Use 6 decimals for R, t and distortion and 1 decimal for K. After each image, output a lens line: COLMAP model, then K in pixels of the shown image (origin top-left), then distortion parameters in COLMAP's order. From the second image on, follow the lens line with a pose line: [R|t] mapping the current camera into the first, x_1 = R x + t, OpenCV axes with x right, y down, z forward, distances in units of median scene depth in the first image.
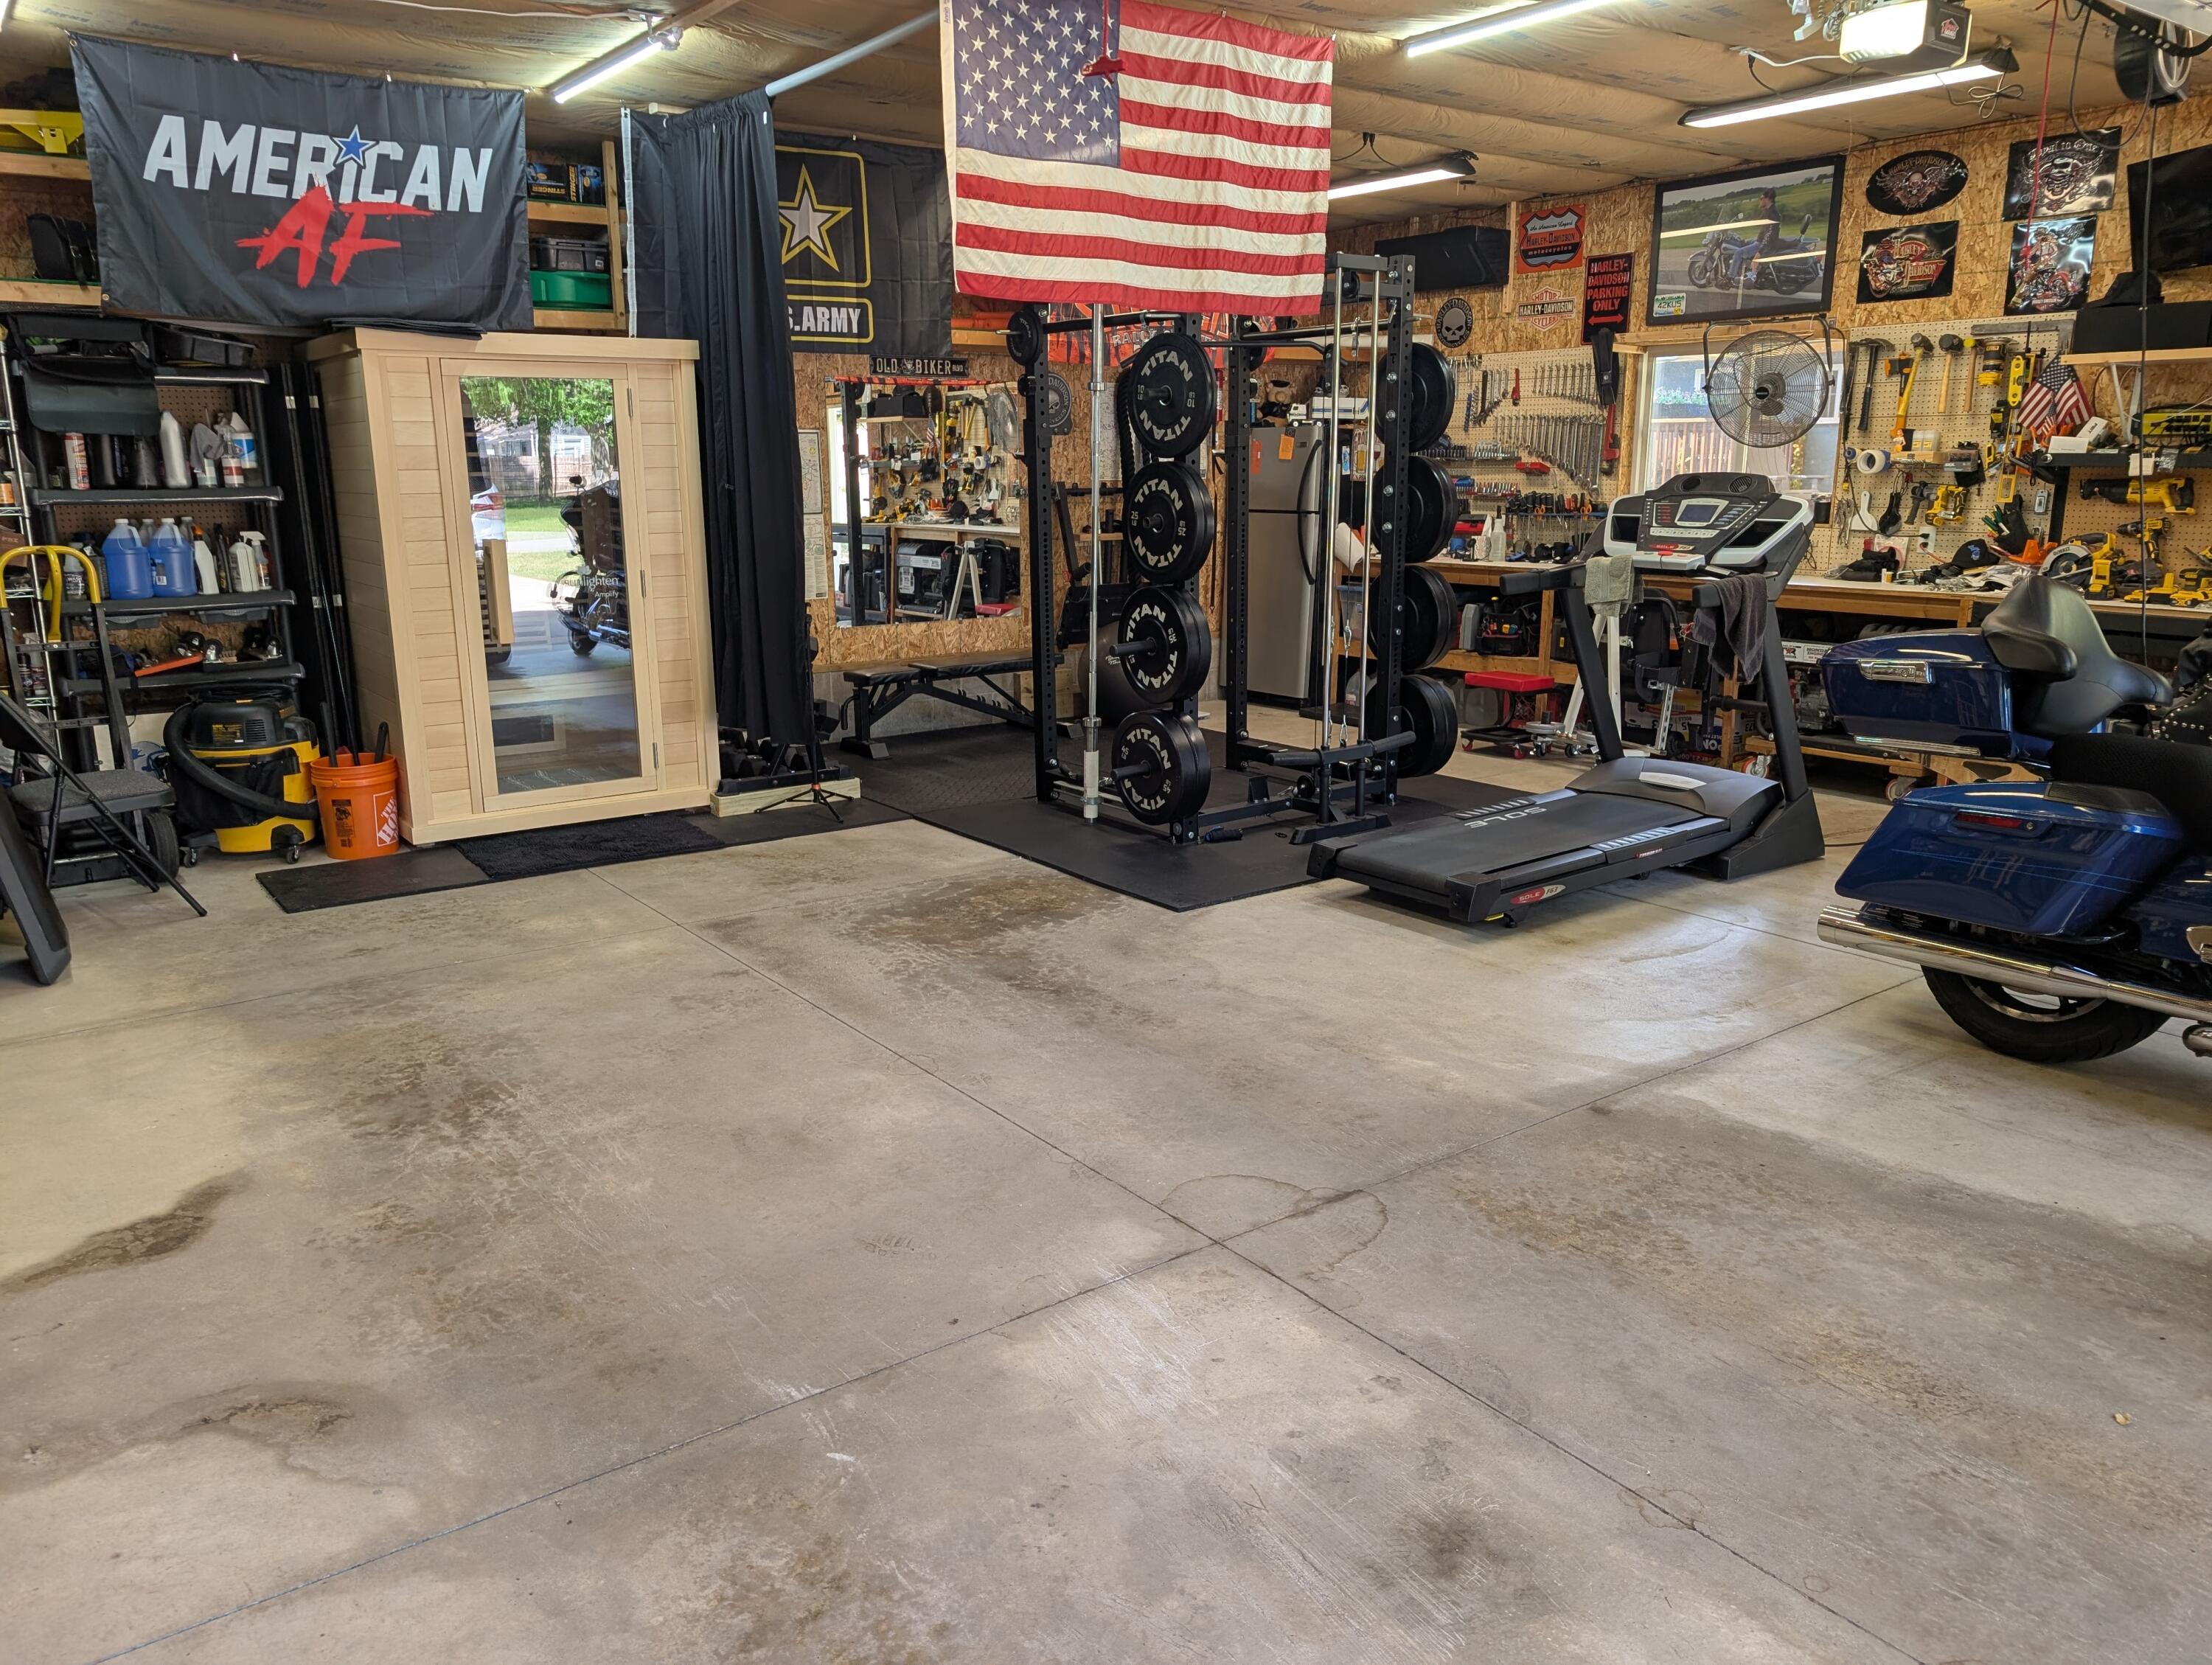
lens RADIAL K [[1582.2, 0, 1083.2], [0, 1582.2, 824.4], [0, 0, 1]] dist [0.023577, -0.021654]
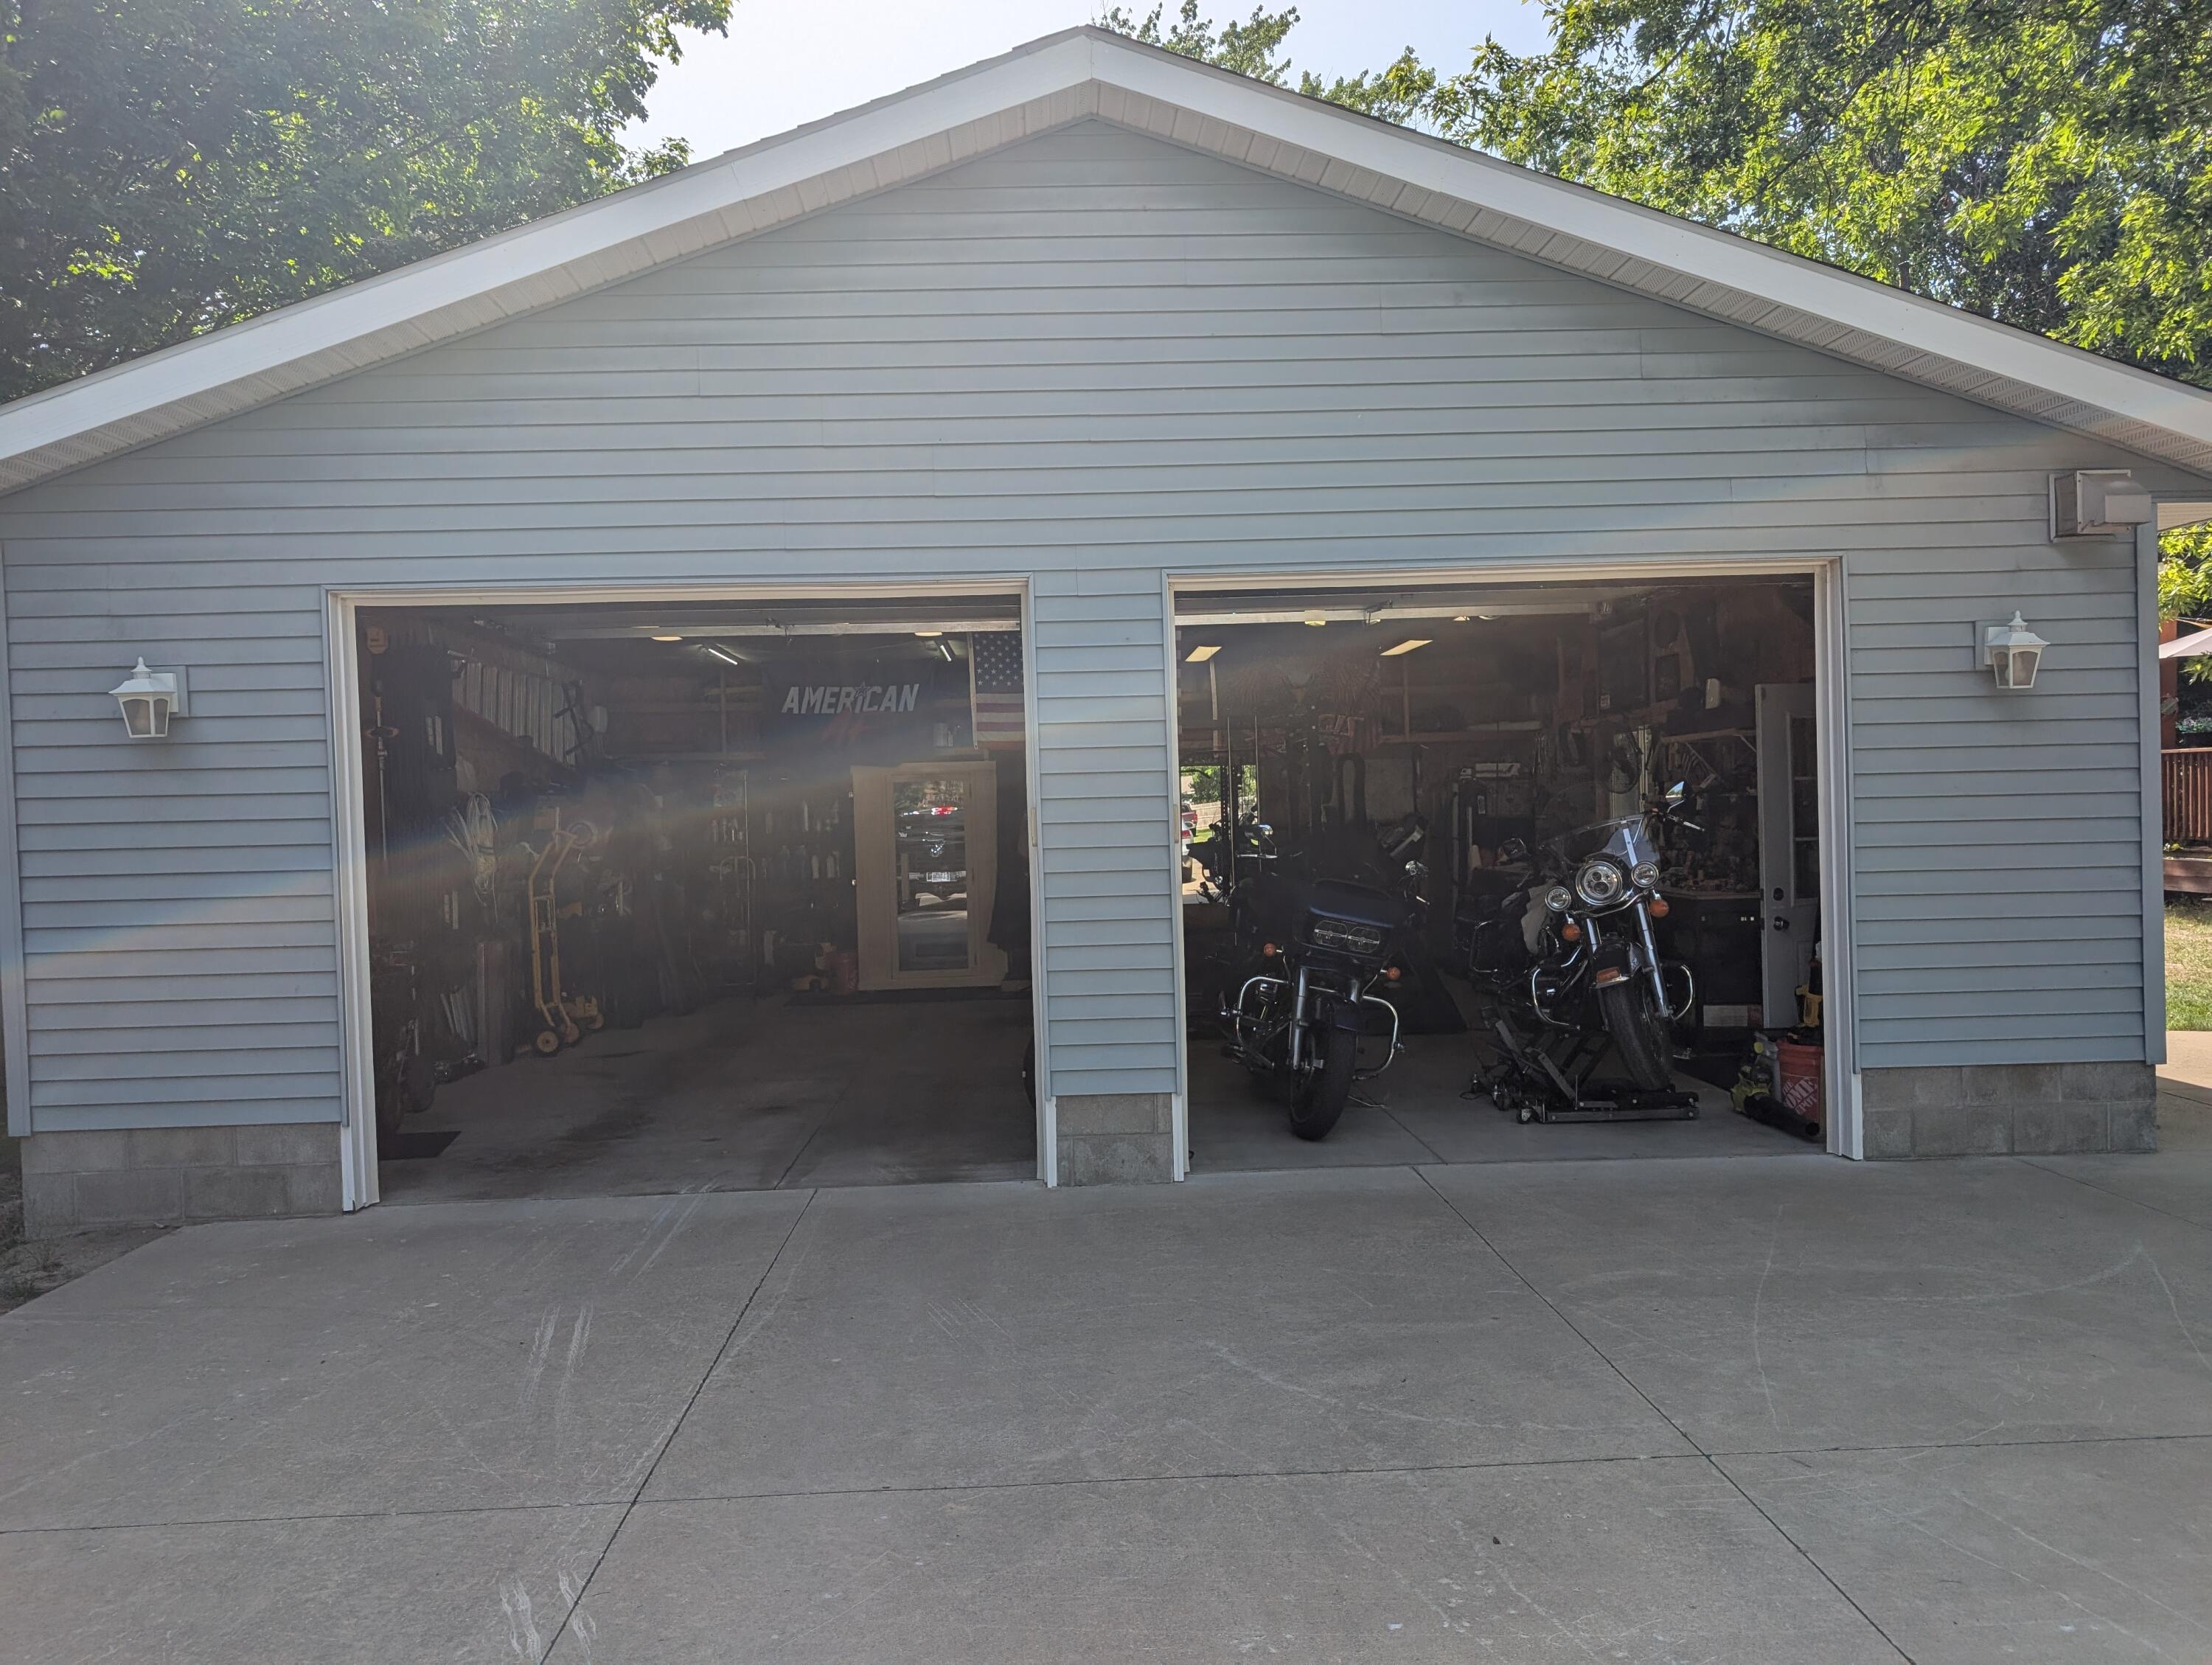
lens RADIAL K [[1582.2, 0, 1098.3], [0, 1582.2, 834.8], [0, 0, 1]] dist [0.023577, -0.021654]
pose [[0.825774, -0.012854, -0.563855, 1.224133], [-0.102187, 0.979784, -0.171990, 0.161630], [0.554667, 0.199644, 0.807767, -0.699079]]
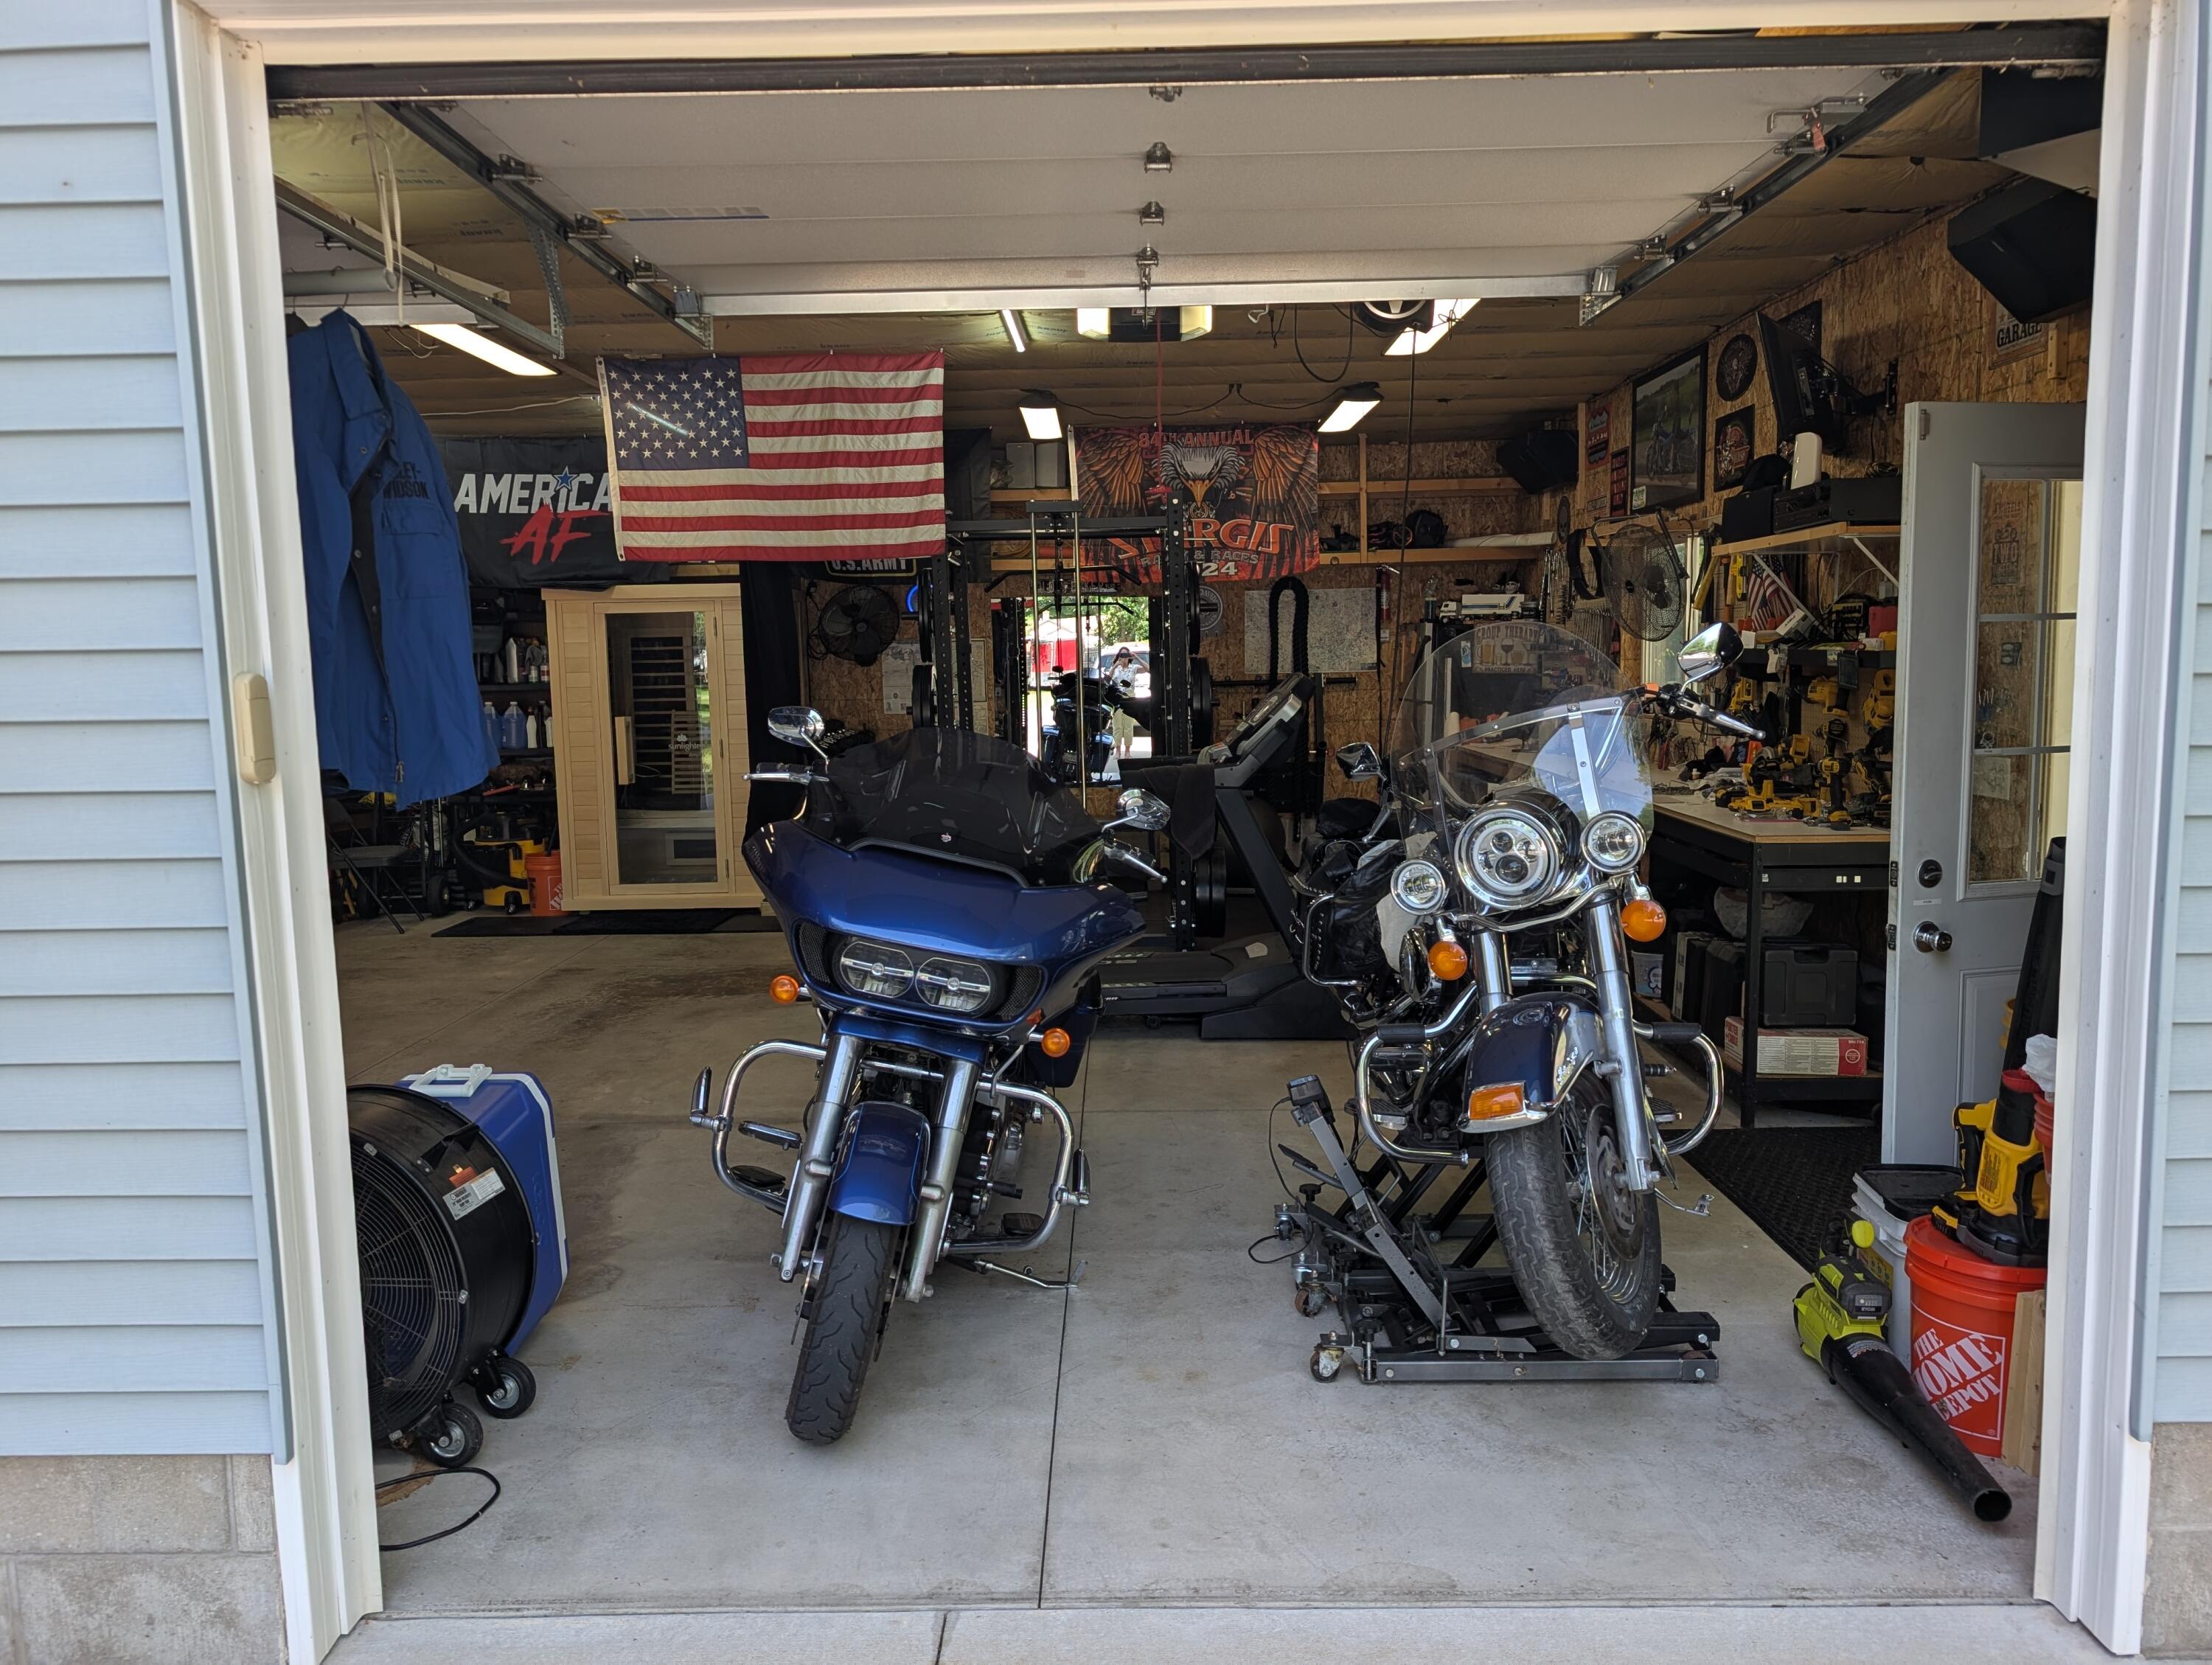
lens RADIAL K [[1582.2, 0, 1118.0], [0, 1582.2, 814.4], [0, 0, 1]] dist [0.023577, -0.021654]
pose [[0.802140, 0.048935, -0.595127, 1.046648], [-0.118845, 0.989781, -0.078798, -0.025866], [0.585189, 0.133935, 0.799759, 0.080329]]
